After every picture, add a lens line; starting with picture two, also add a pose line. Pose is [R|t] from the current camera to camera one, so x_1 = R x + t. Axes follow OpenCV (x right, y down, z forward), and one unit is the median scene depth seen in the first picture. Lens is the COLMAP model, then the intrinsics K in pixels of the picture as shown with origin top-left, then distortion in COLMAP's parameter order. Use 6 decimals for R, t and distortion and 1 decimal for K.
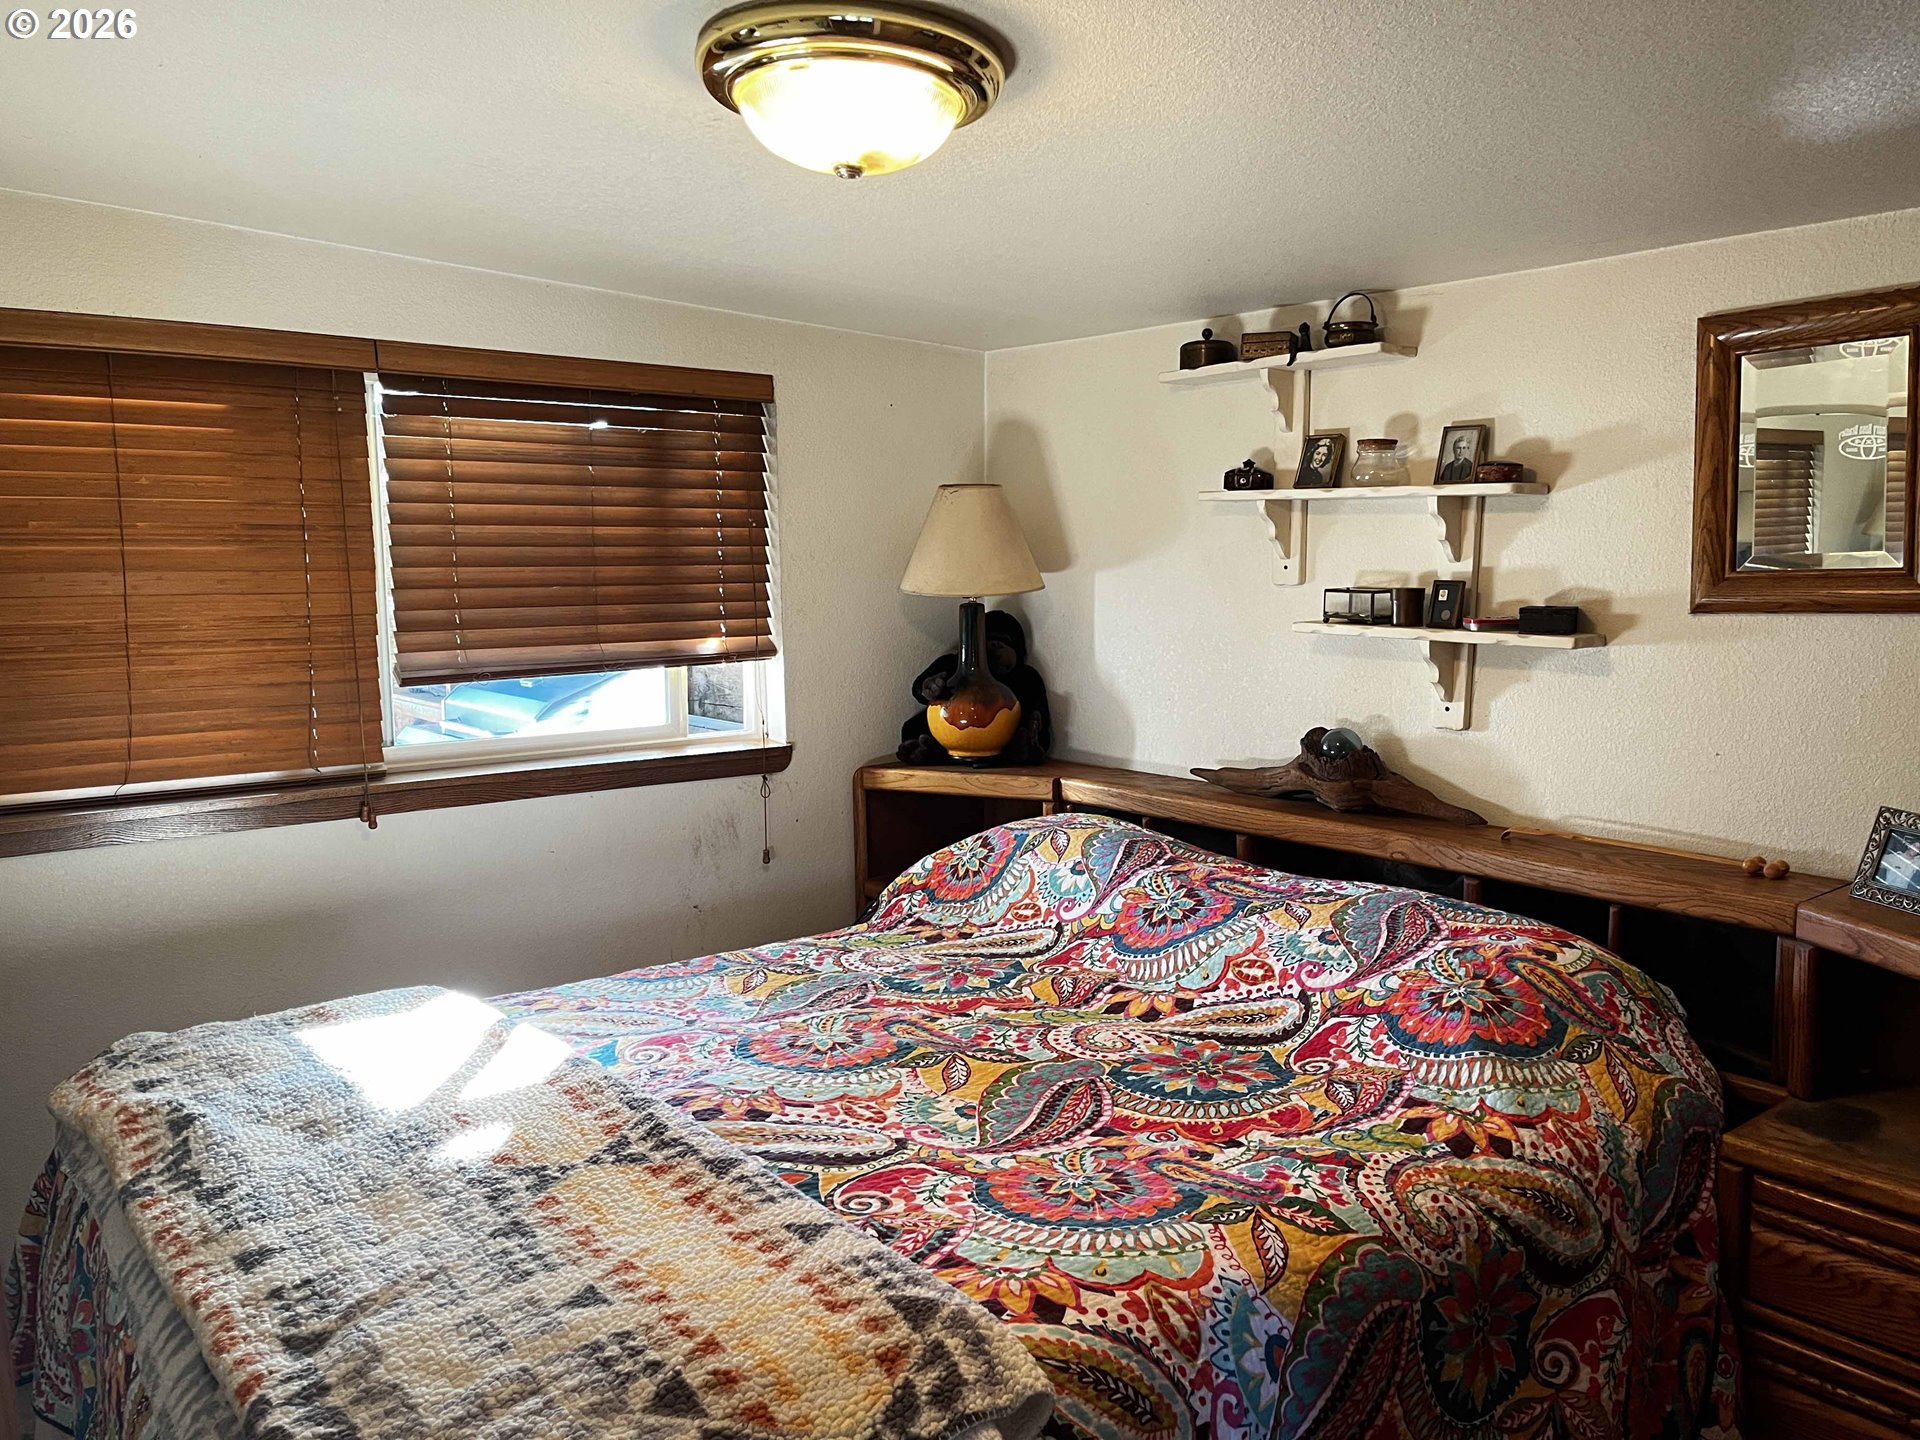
lens RADIAL K [[1478.2, 0, 959.3], [0, 1478.2, 720.3], [0, 0, 1]] dist [0.039758, -0.018586]
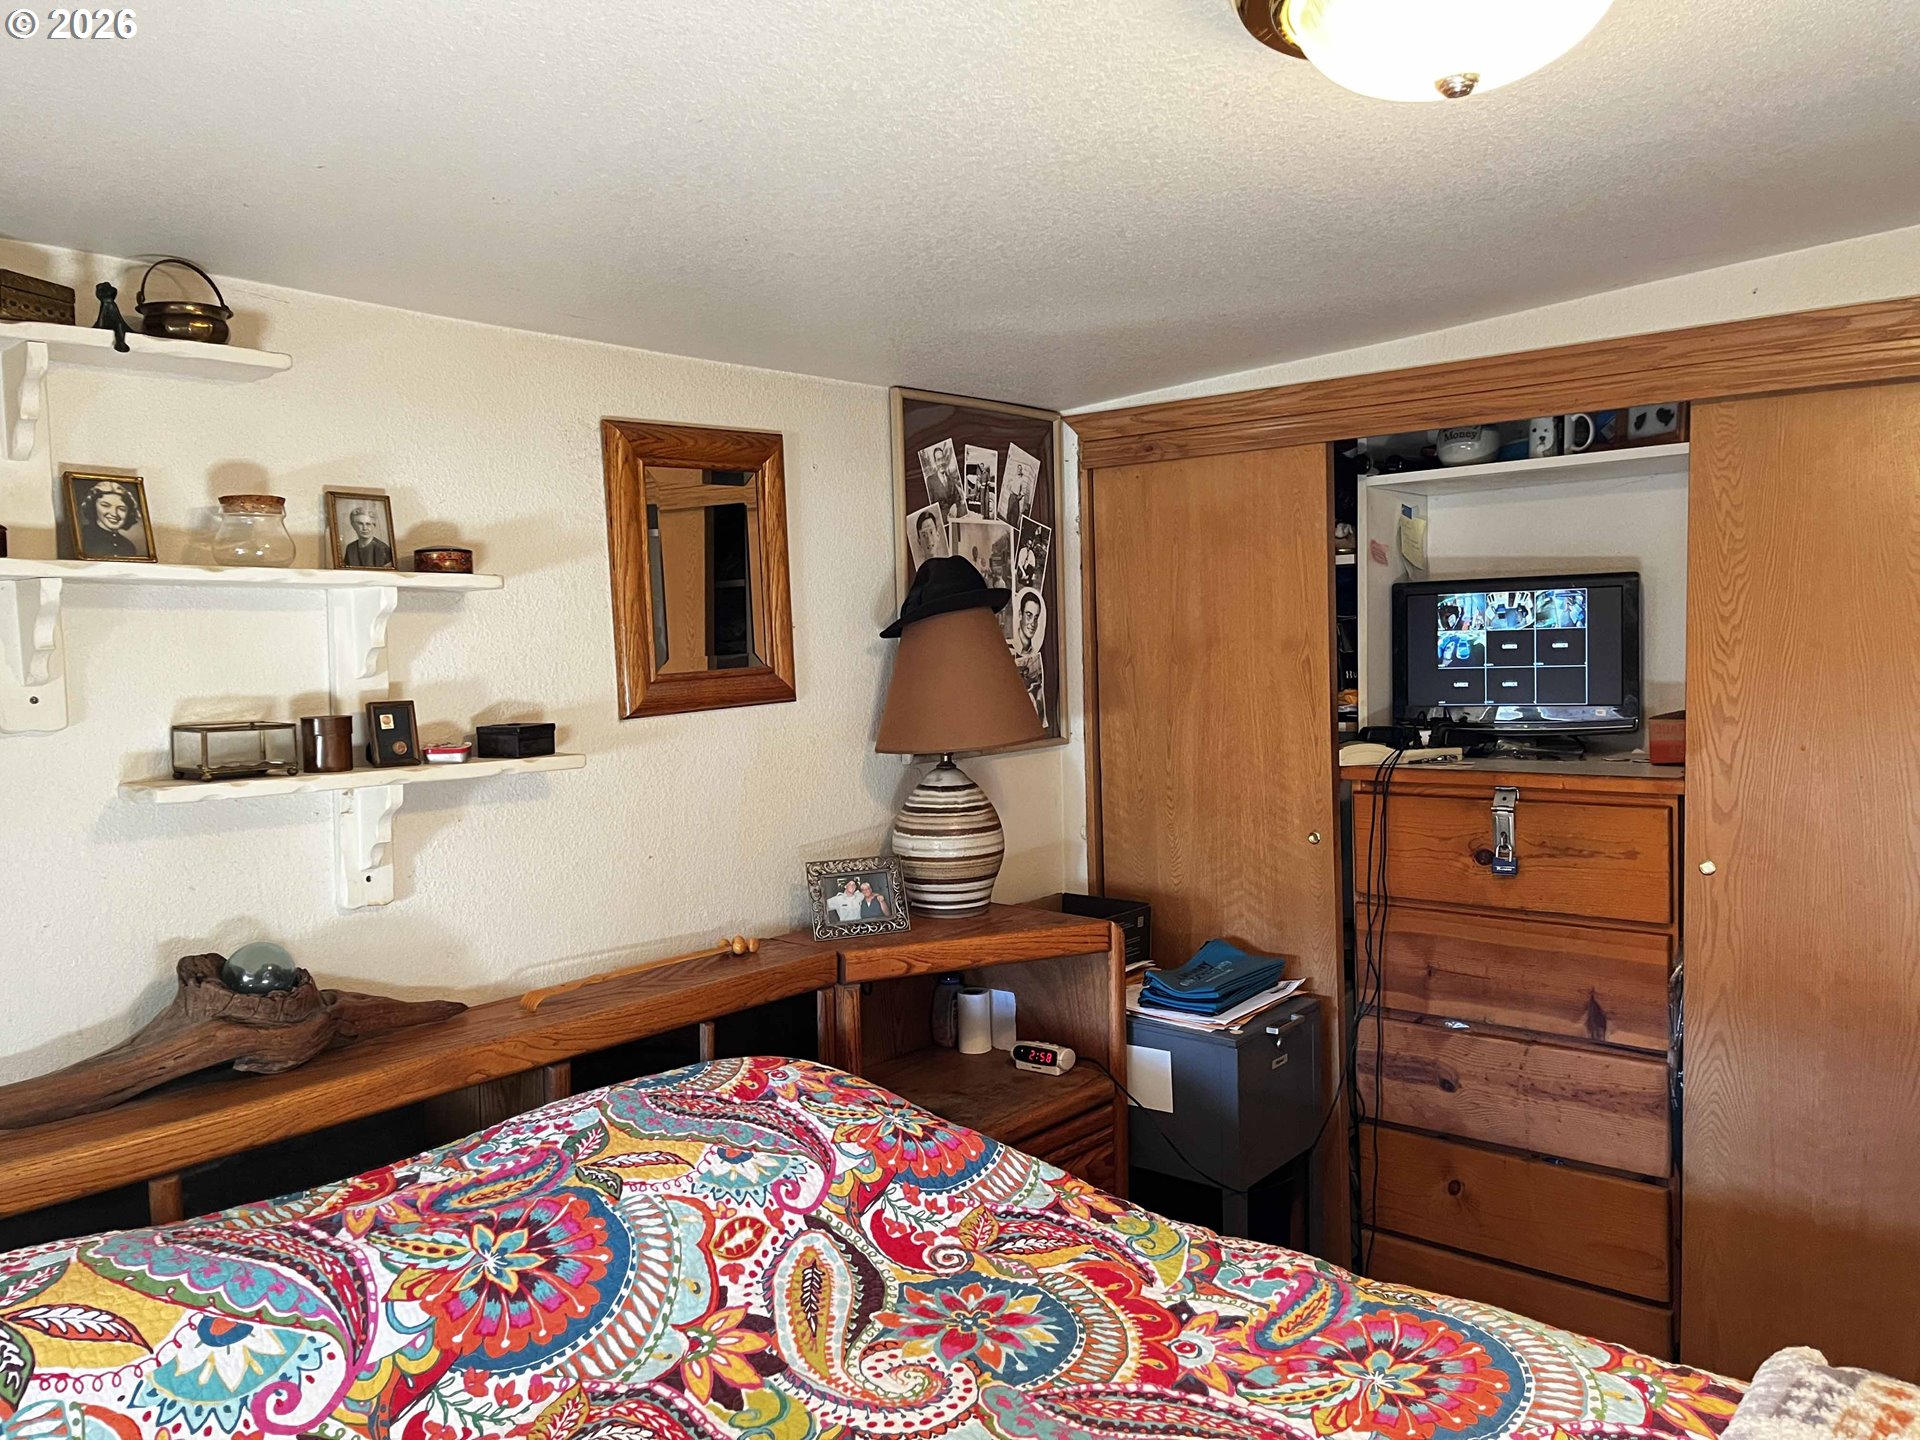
lens RADIAL K [[1478.2, 0, 958.5], [0, 1478.2, 721.0], [0, 0, 1]] dist [0.039758, -0.018586]
pose [[-0.195499, -0.049916, 0.979433, -0.493188], [0.136883, 0.987539, 0.077652, -0.113952], [-0.971104, 0.149248, -0.186230, 0.953866]]
